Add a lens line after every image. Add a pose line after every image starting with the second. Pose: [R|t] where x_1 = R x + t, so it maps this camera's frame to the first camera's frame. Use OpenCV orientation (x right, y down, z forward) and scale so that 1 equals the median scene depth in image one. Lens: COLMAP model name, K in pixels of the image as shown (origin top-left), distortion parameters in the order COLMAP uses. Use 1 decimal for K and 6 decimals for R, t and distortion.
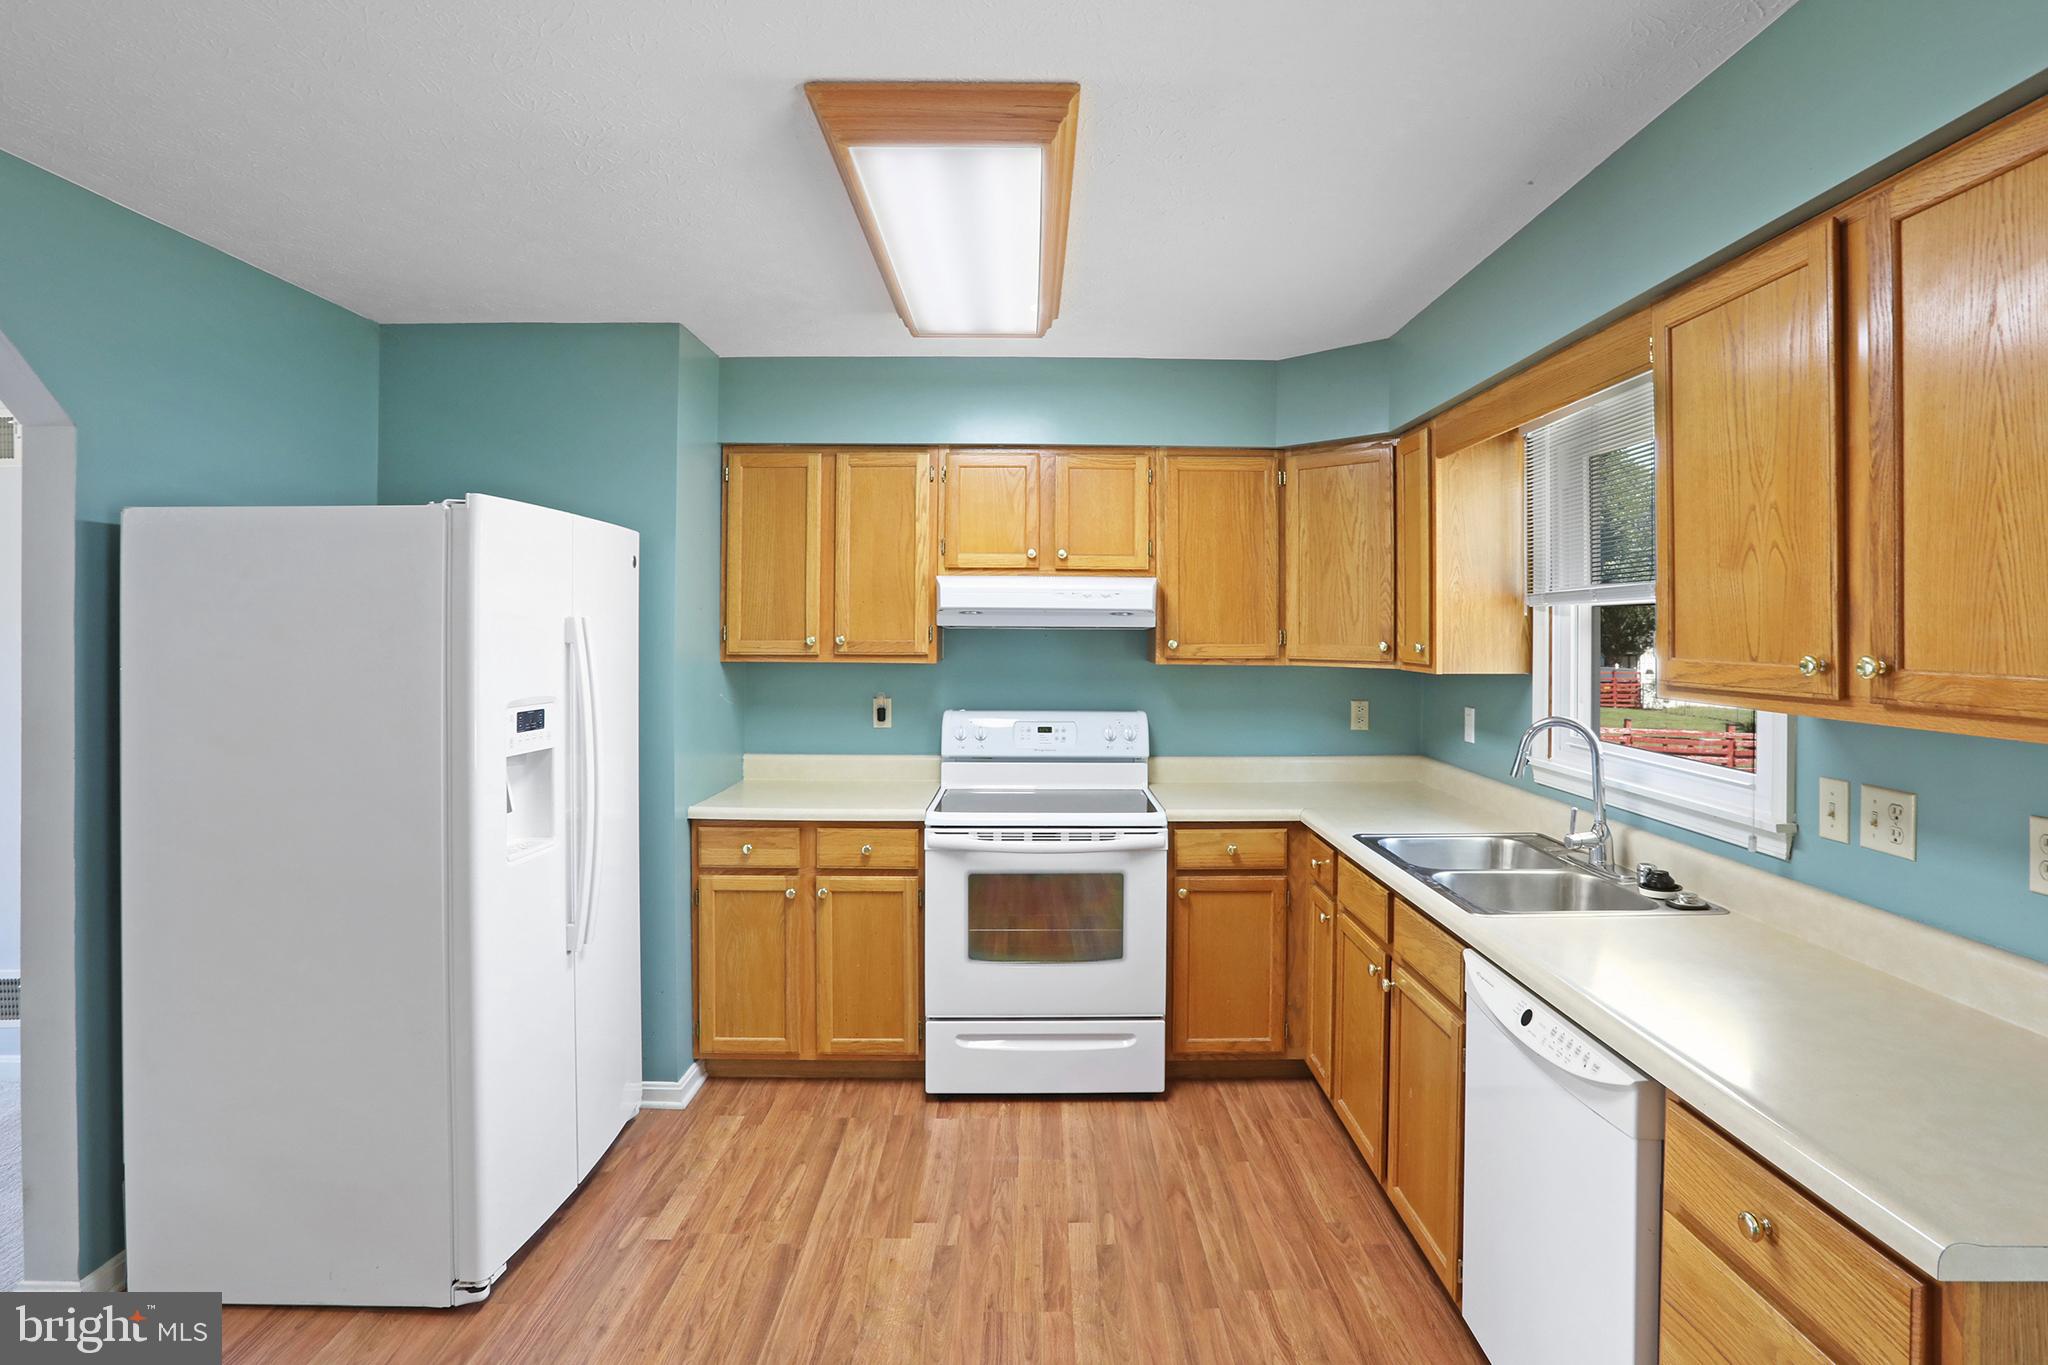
lens RADIAL K [[999.9, 0, 1054.4], [0, 999.9, 620.0], [0, 0, 1]] dist [-0.070338, 0.022487]
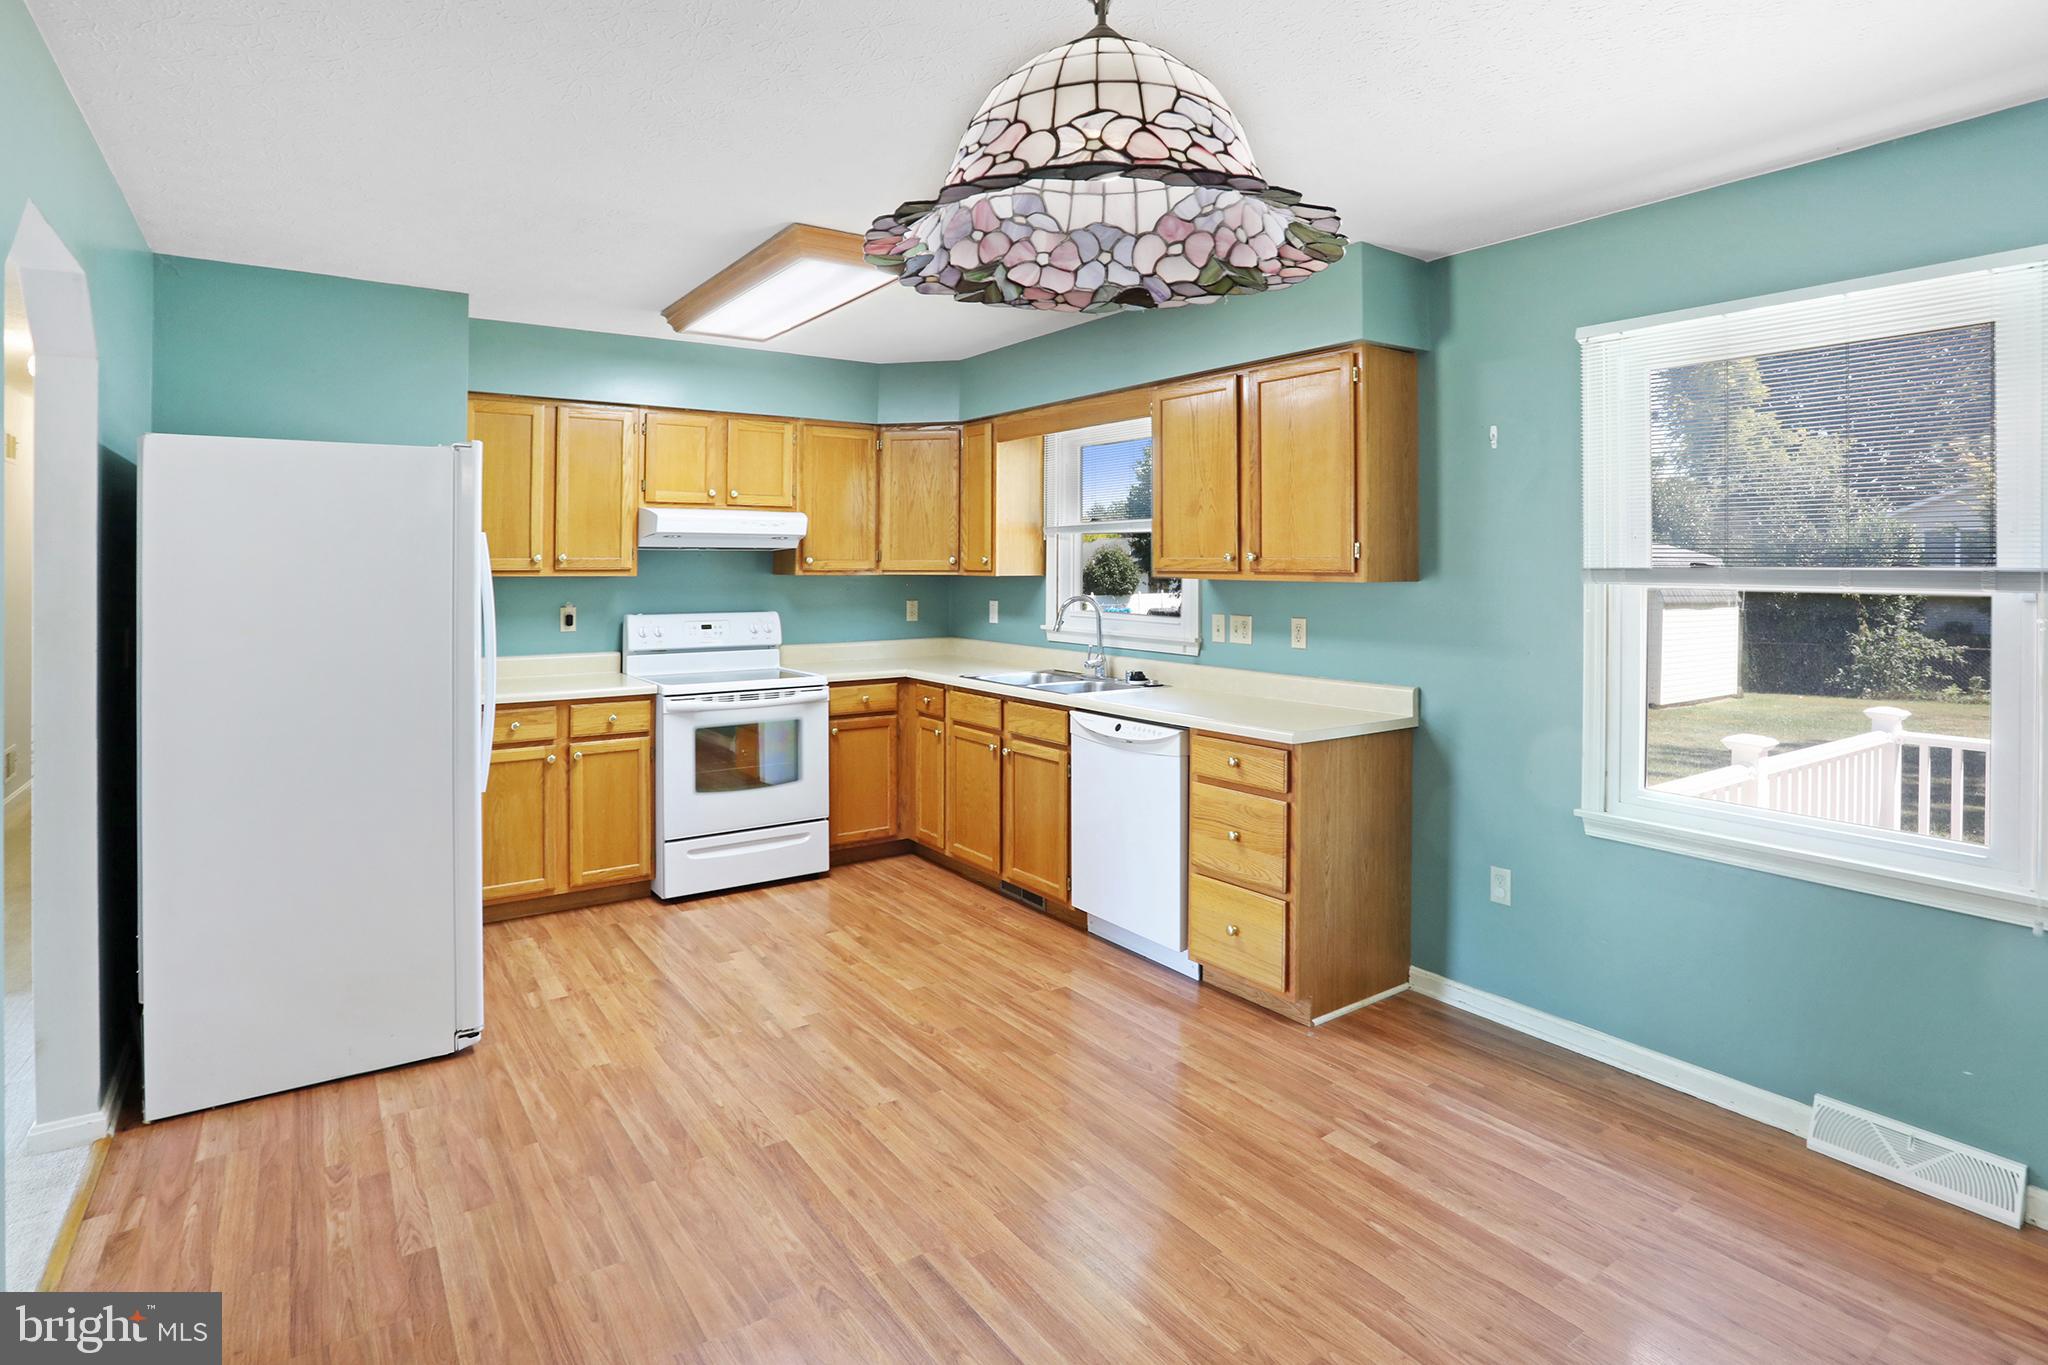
lens RADIAL K [[1023.7, 0, 966.0], [0, 1023.7, 553.4], [0, 0, 1]] dist [-0.045651, 0.000021]
pose [[0.848044, 0.000545, 0.529925, -0.504981], [0.000198, 0.999999, -0.001345, 0.018279], [-0.529926, 0.001246, 0.848043, -0.367517]]
